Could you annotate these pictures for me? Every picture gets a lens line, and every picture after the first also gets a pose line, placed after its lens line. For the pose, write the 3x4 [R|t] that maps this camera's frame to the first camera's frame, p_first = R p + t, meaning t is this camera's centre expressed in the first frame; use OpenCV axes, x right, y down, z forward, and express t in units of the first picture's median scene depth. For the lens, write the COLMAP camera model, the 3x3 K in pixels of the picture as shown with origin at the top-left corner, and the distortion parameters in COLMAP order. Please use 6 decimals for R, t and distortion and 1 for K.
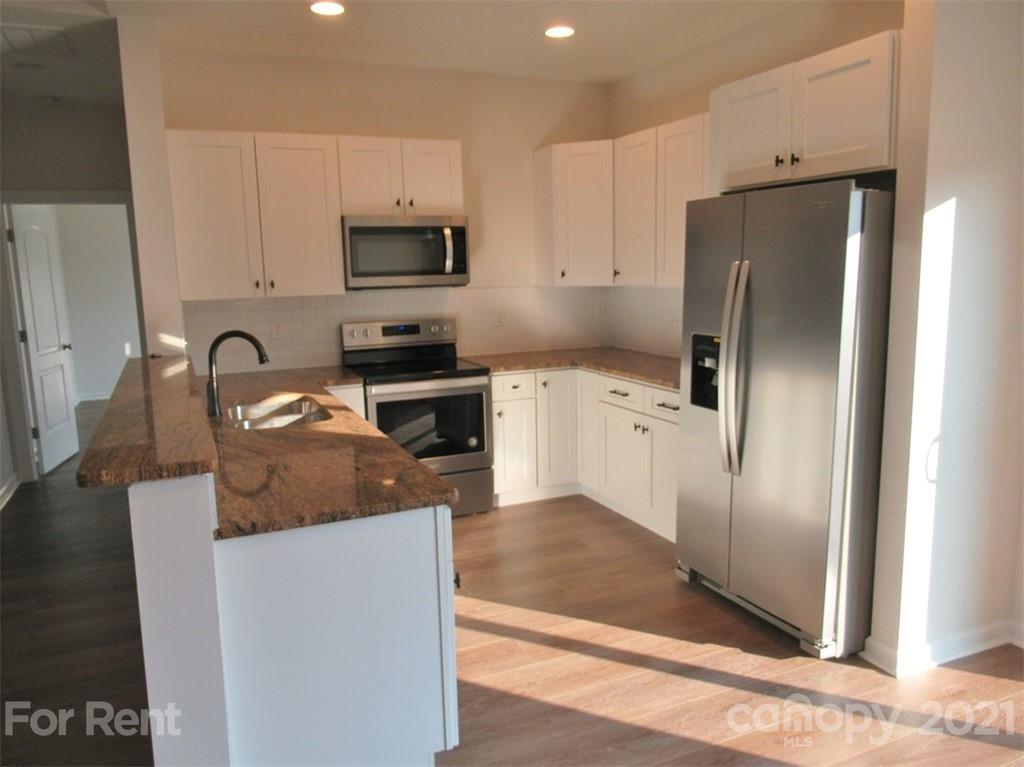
lens RADIAL K [[764.1, 0, 513.4], [0, 764.1, 384.9], [0, 0, 1]] dist [-0.009807, -0.001317]
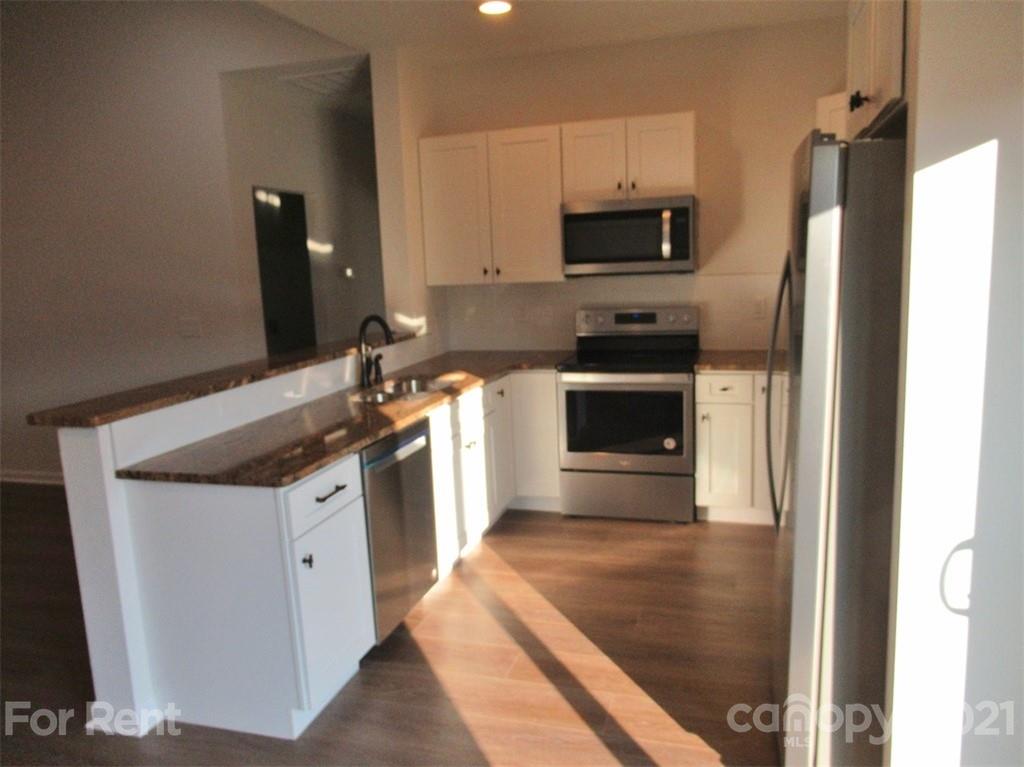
lens RADIAL K [[764.1, 0, 512.9], [0, 764.1, 385.0], [0, 0, 1]] dist [-0.009807, -0.001317]
pose [[0.749991, 0.099487, -0.653923, 0.402806], [-0.077404, 0.995032, 0.062607, -0.039010], [0.656903, 0.003661, 0.753966, 0.186036]]
